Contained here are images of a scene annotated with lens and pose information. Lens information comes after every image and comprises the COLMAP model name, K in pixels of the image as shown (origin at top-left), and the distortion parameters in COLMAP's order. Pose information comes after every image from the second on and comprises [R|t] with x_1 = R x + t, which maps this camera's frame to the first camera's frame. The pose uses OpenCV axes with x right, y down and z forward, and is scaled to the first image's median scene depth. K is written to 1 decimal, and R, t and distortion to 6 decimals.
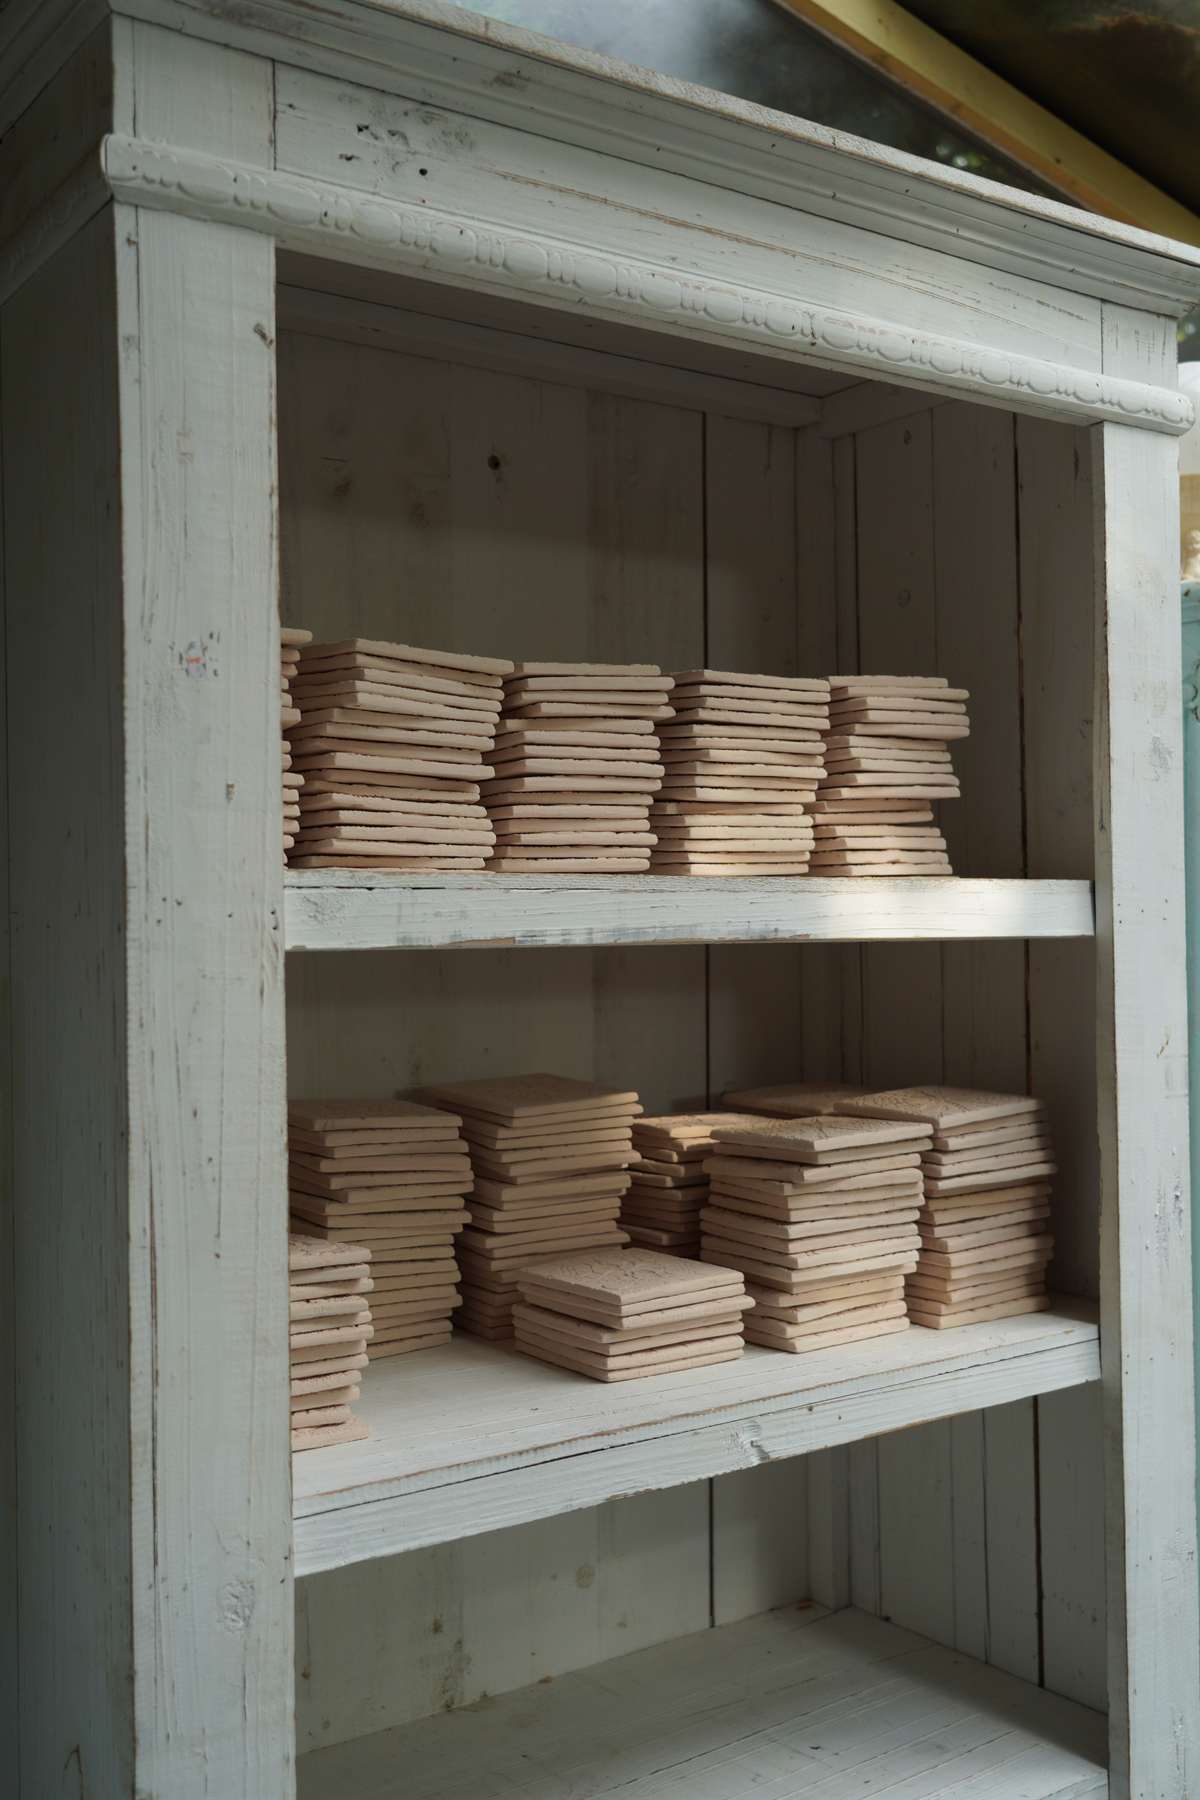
lens RADIAL K [[1791.6, 0, 598.0], [0, 1791.6, 904.6], [0, 0, 1]] dist [0.011834, 0.000000]
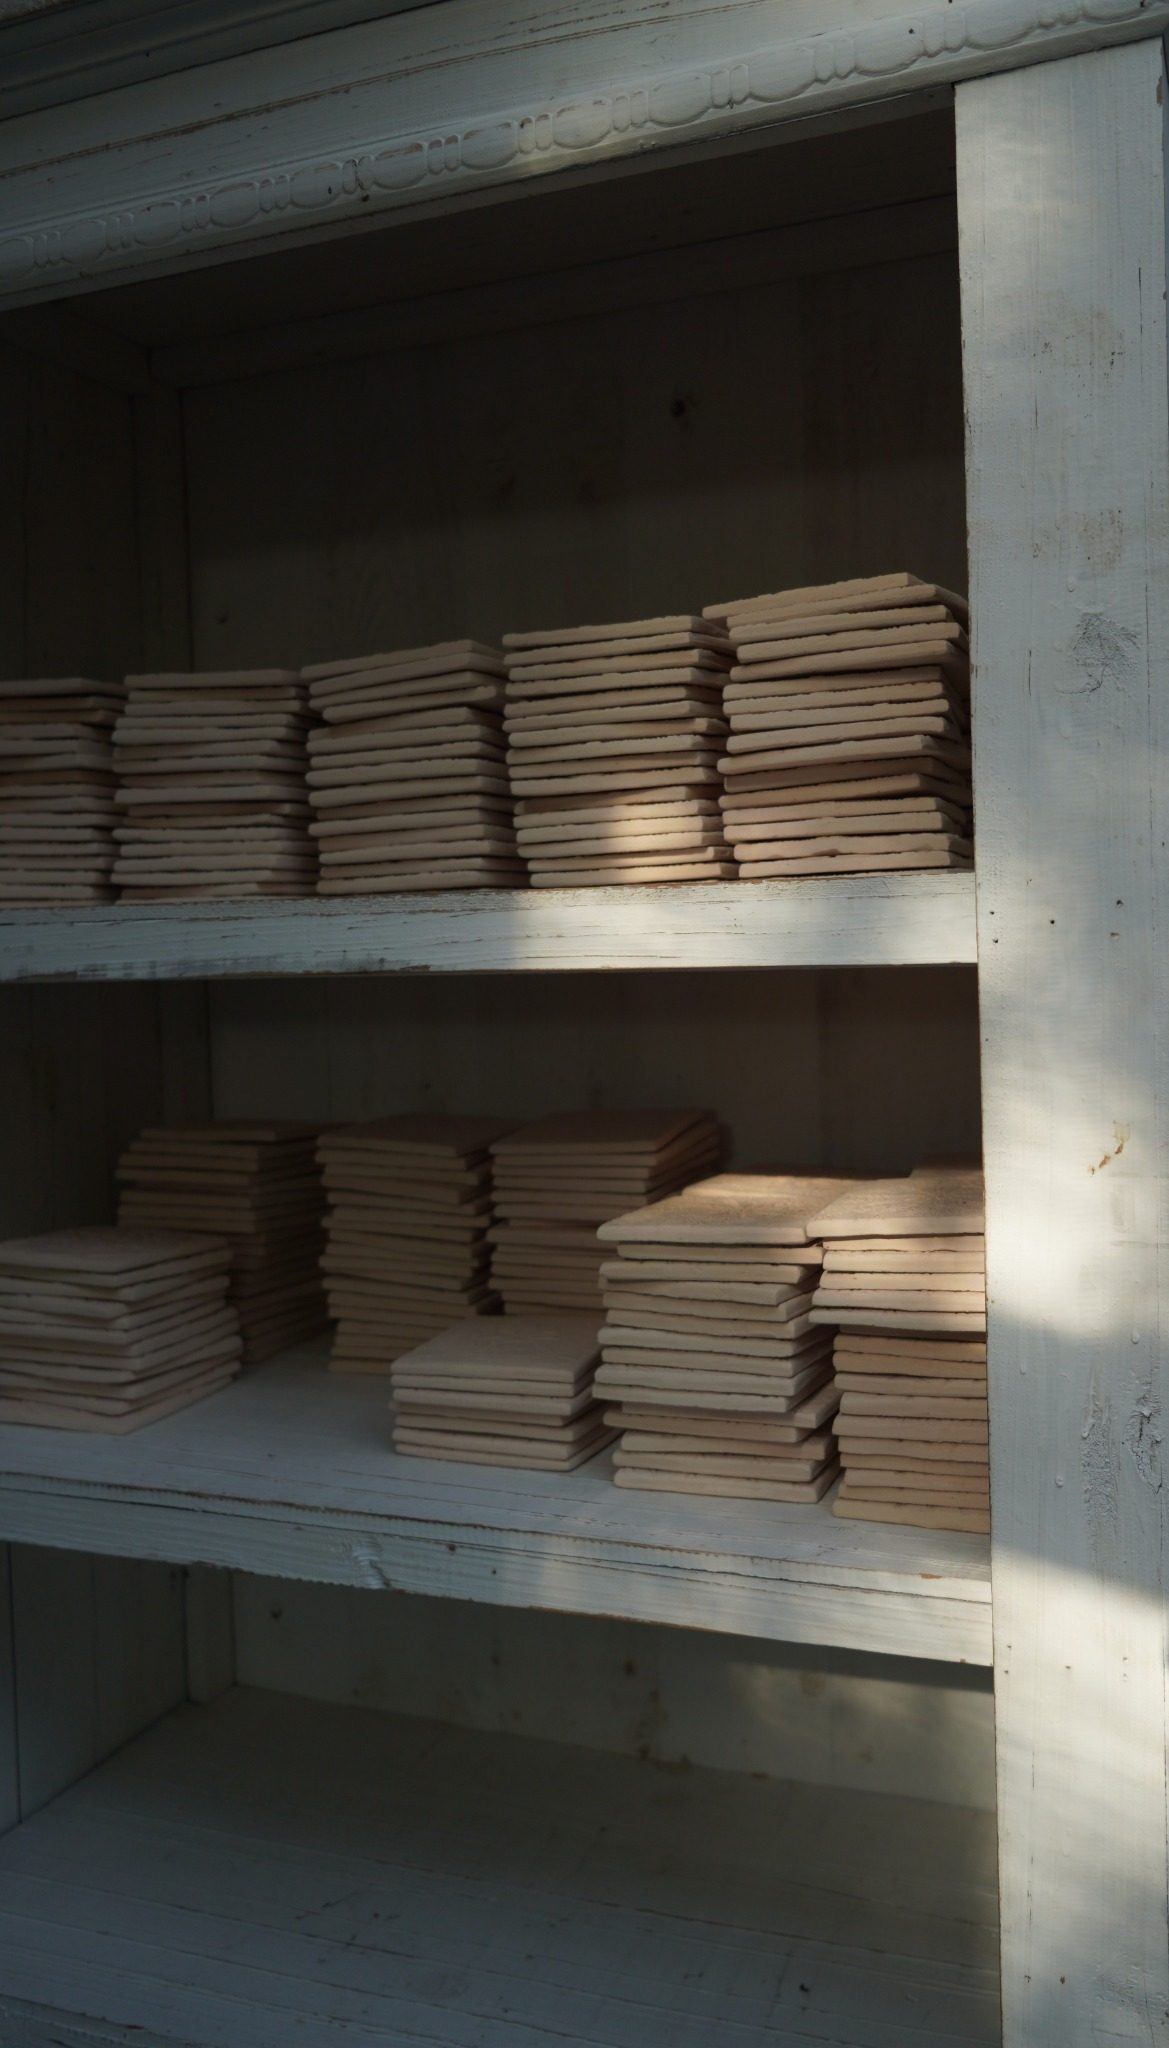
lens RADIAL K [[1612.5, 0, 684.8], [0, 1612.5, 1026.4], [0, 0, 1]] dist [-0.006945, 0.011594]
pose [[0.557377, 0.043867, -0.829100, 0.764394], [0.031701, 0.996751, 0.074048, -0.005697], [0.829654, -0.067556, 0.554175, 0.689922]]
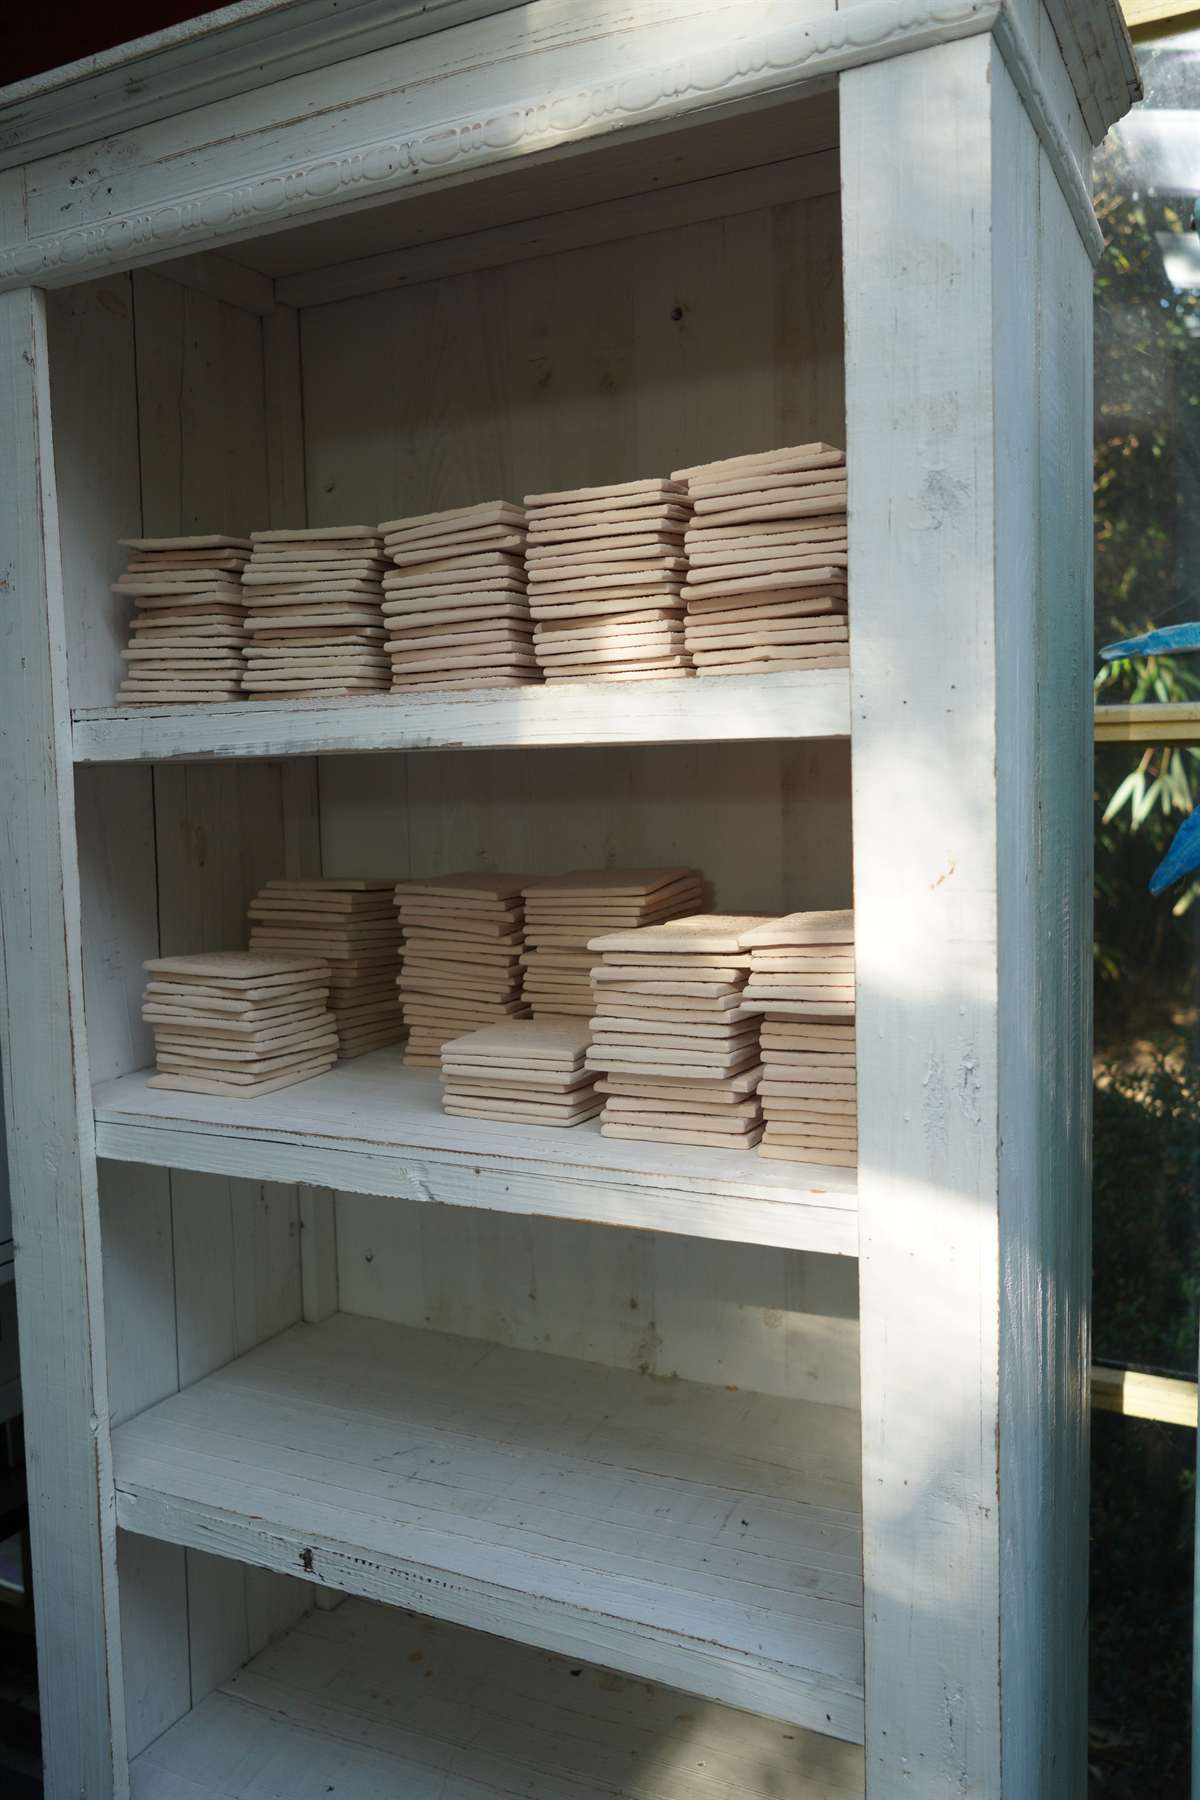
lens RADIAL K [[1417.4, 0, 605.1], [0, 1417.4, 898.0], [0, 0, 1]] dist [-0.007369, 0.018274]
pose [[0.464058, 0.079421, -0.882237, 0.905881], [0.030462, 0.993952, 0.105502, 0.022109], [0.885281, -0.075834, 0.458832, 0.671659]]
